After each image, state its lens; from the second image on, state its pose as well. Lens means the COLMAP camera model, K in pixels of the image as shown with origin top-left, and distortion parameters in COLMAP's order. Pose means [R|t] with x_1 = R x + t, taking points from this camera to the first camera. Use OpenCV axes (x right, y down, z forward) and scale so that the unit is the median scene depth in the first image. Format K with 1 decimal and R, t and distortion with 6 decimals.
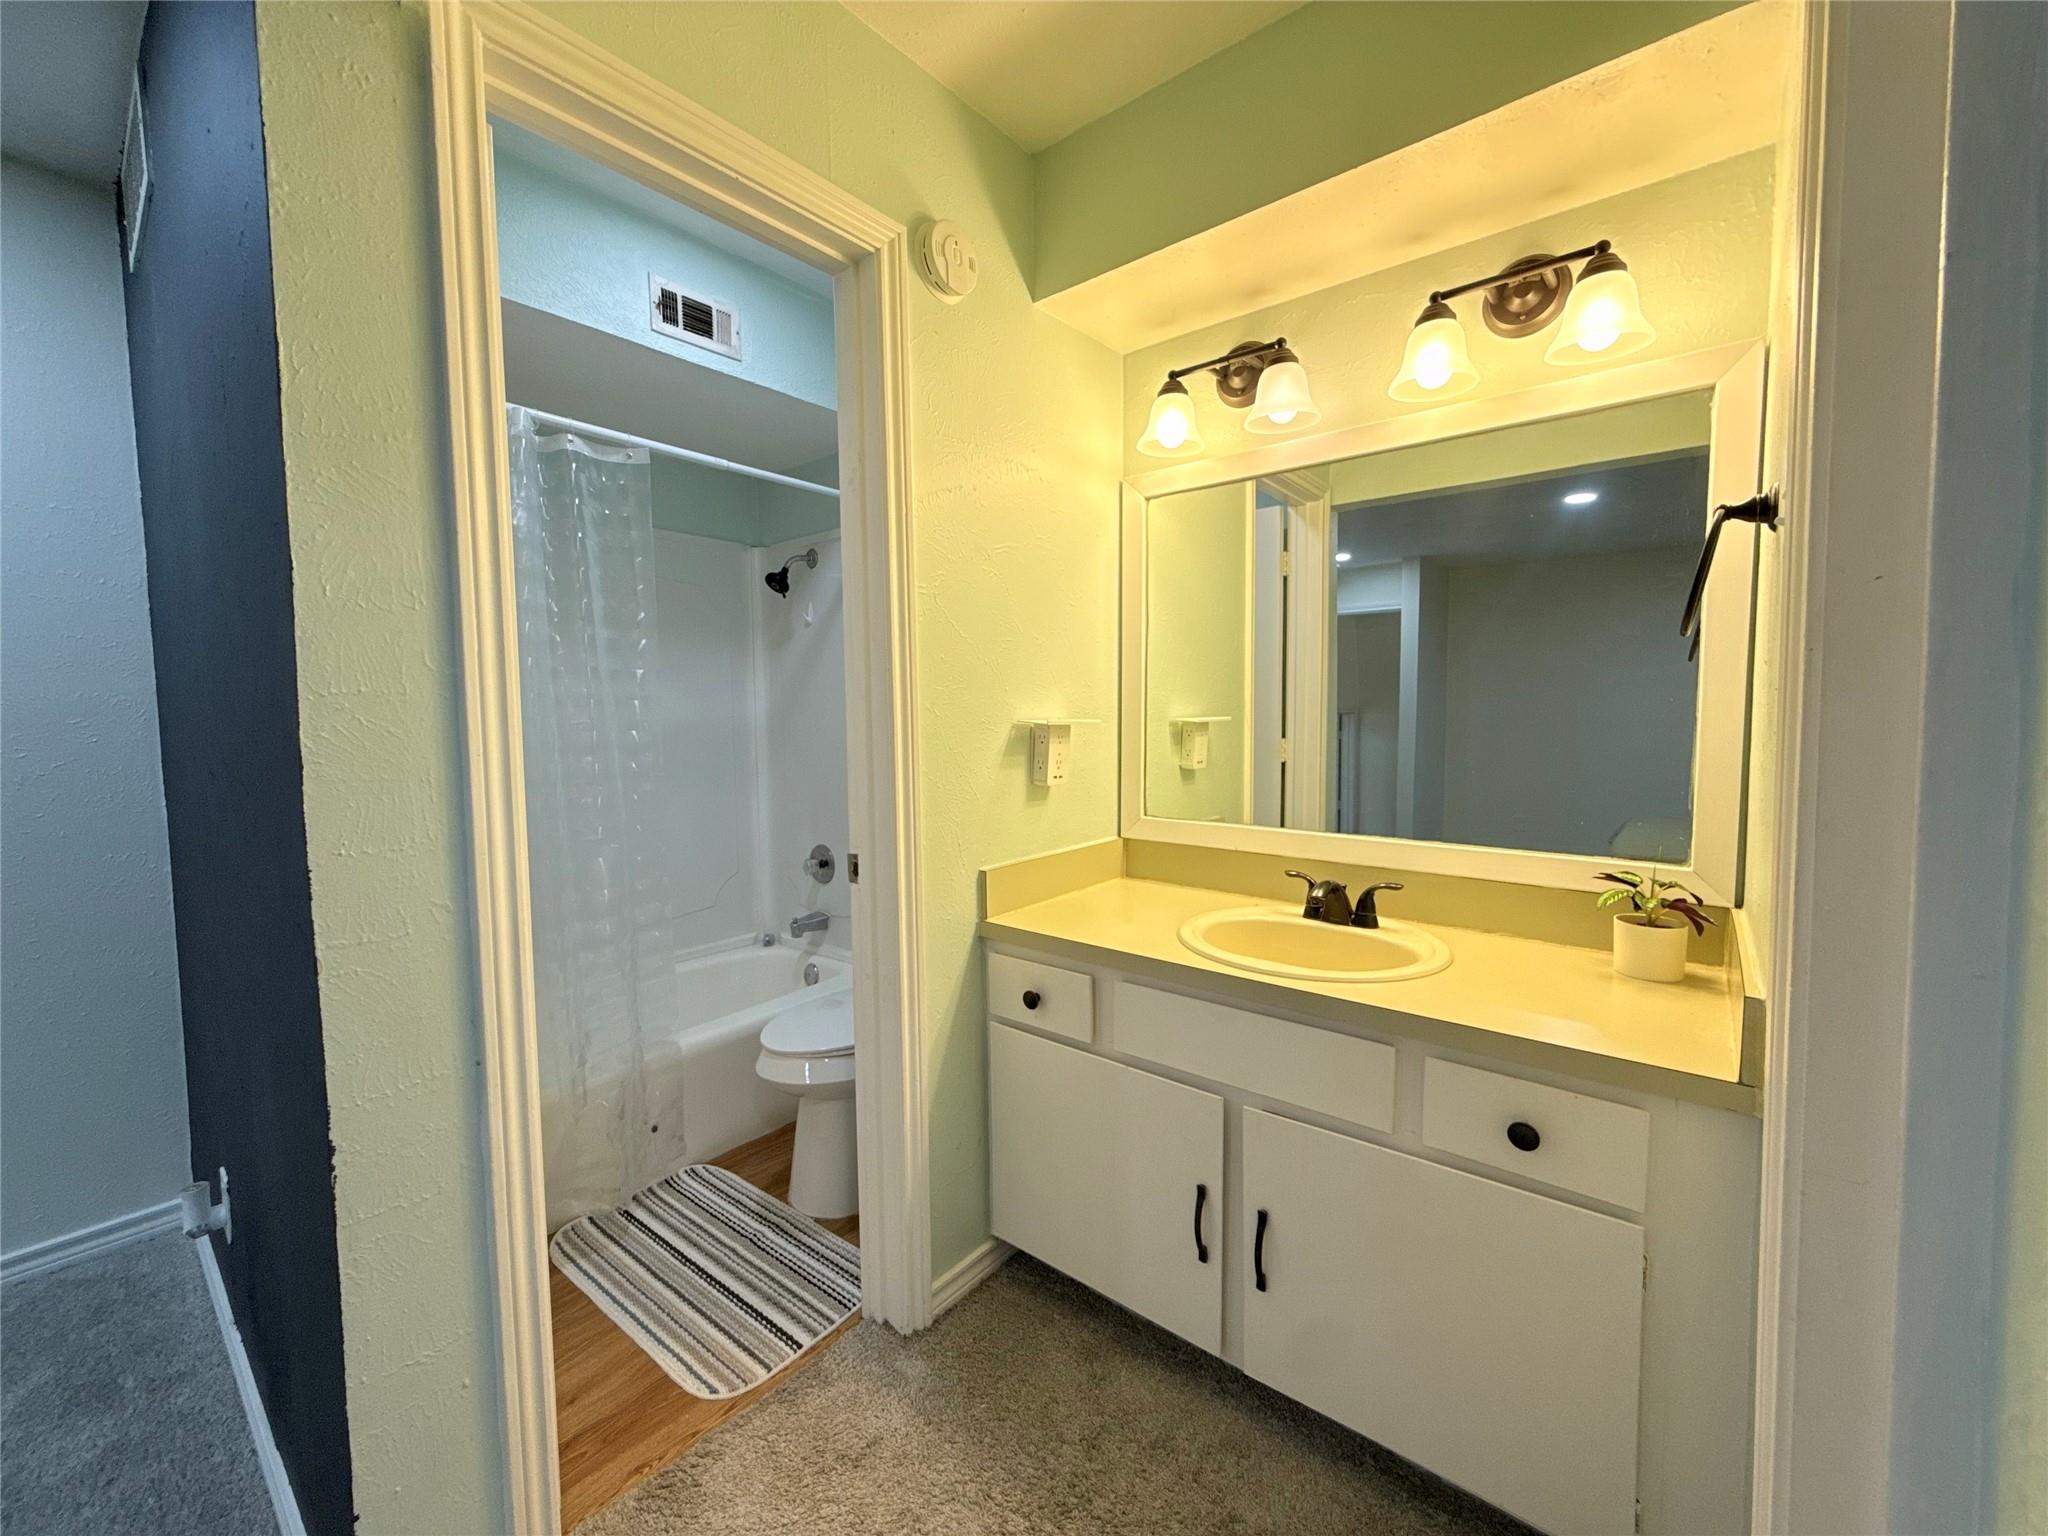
lens RADIAL K [[821.5, 0, 1012.2], [0, 821.5, 764.6], [0, 0, 1]] dist [-0.000430, -0.000202]
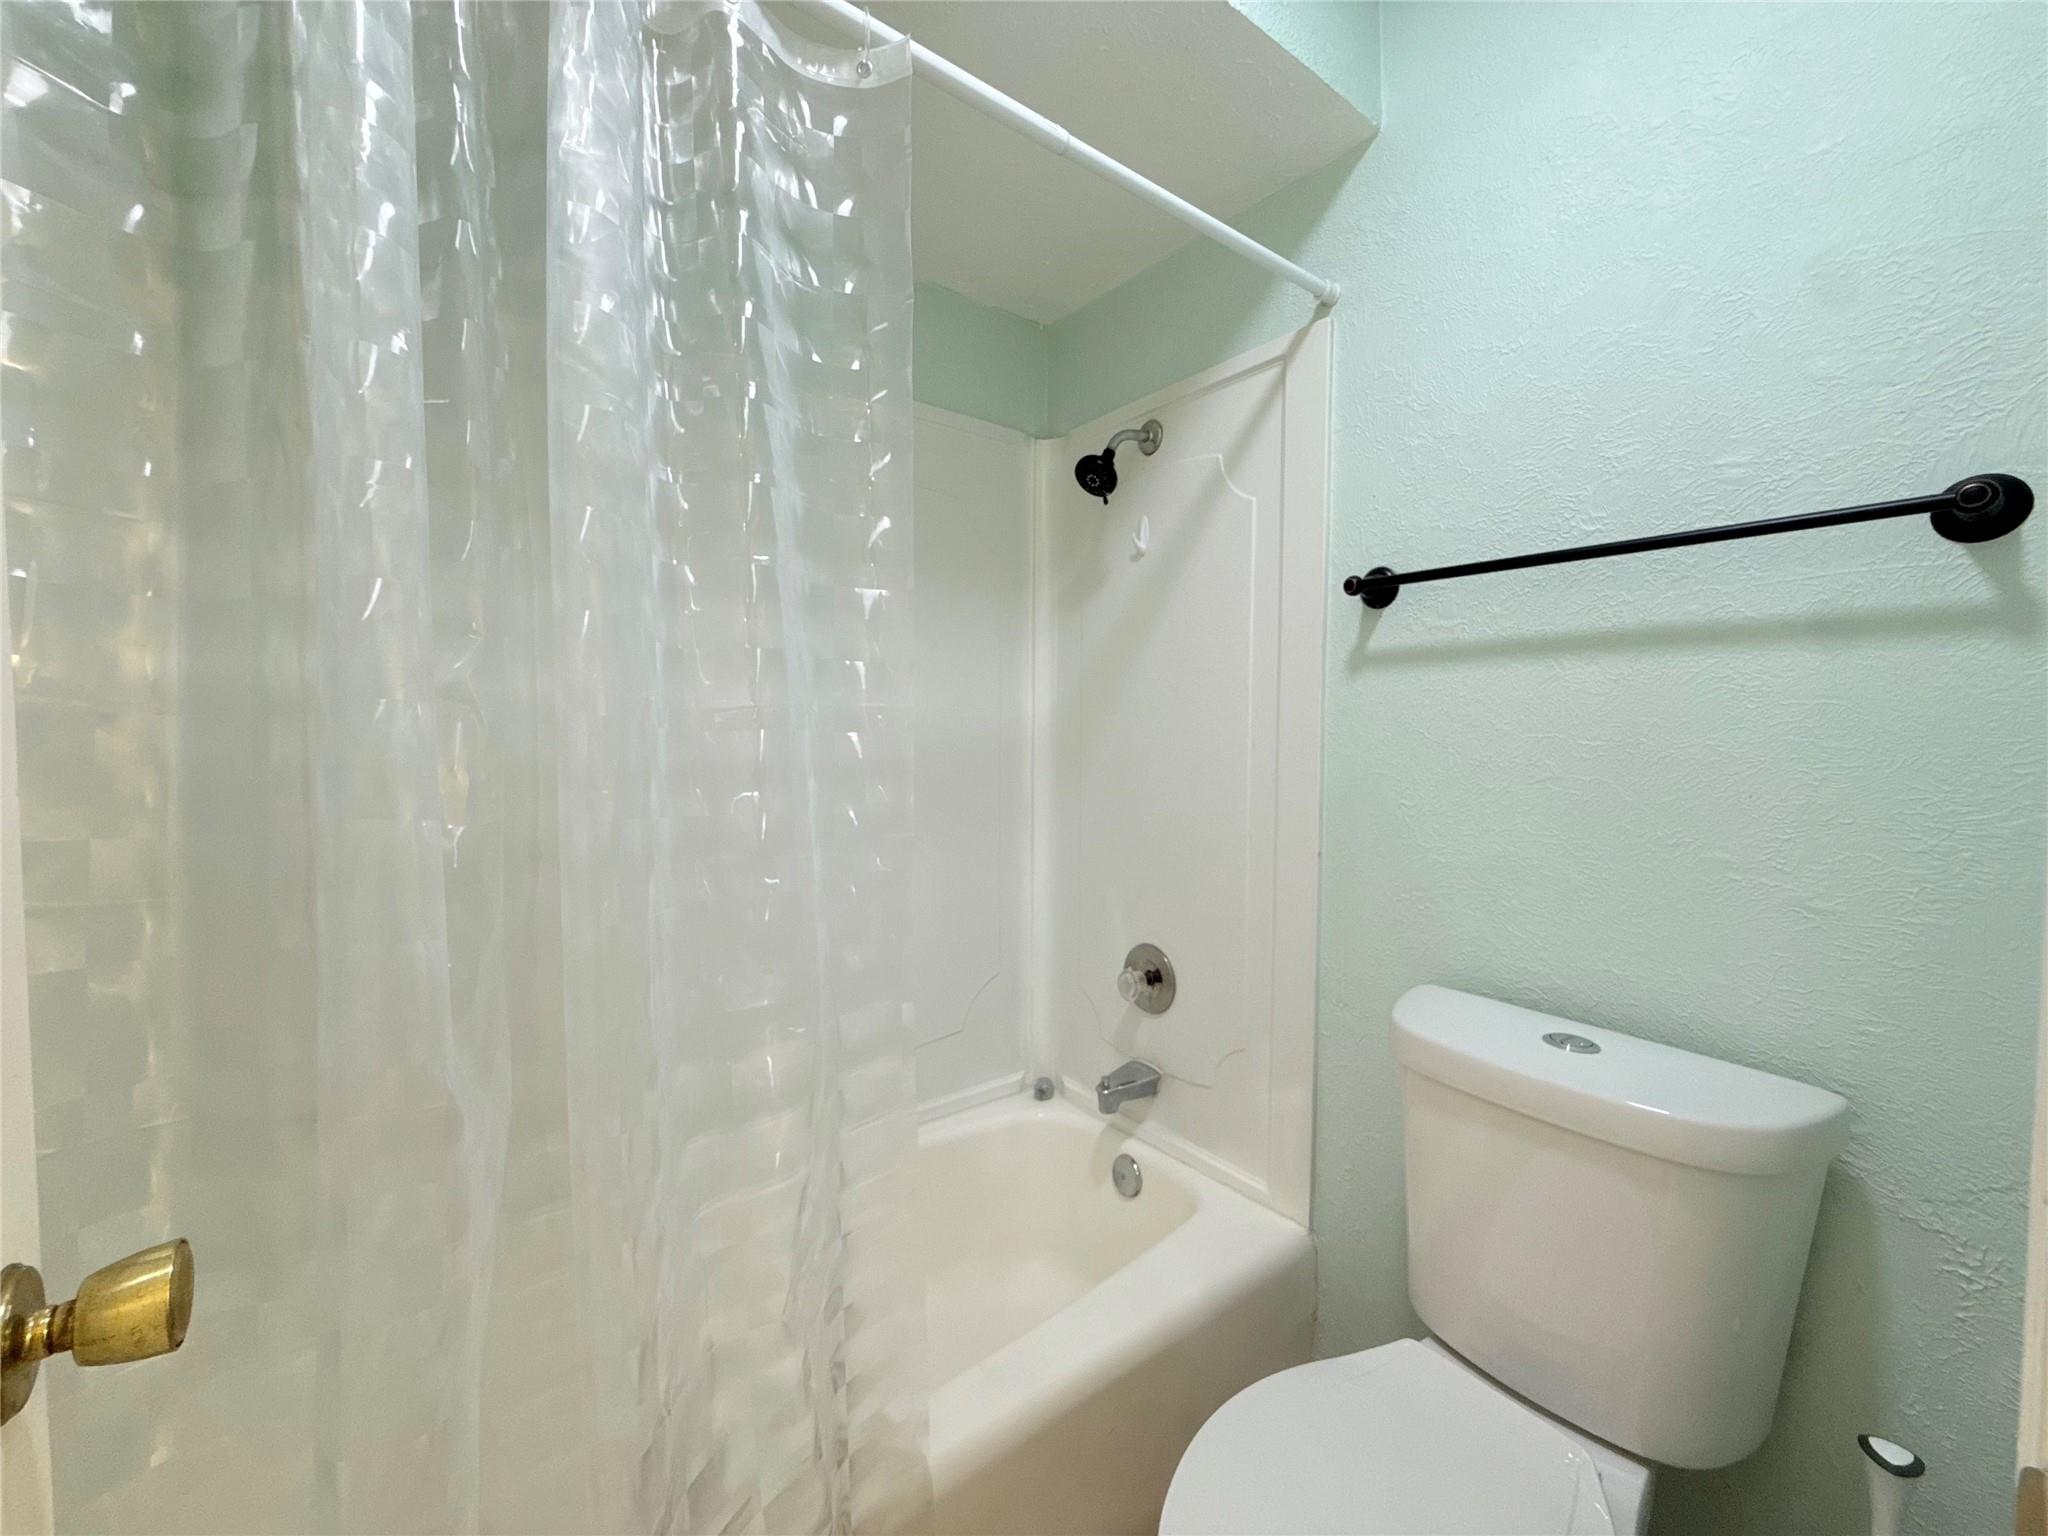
lens RADIAL K [[821.5, 0, 1012.2], [0, 821.5, 764.6], [0, 0, 1]] dist [-0.000430, -0.000202]
pose [[0.974069, 0.023687, -0.225008, -0.199981], [-0.028065, 0.999474, -0.016278, -0.014203], [0.224504, 0.022171, 0.974221, 0.425529]]
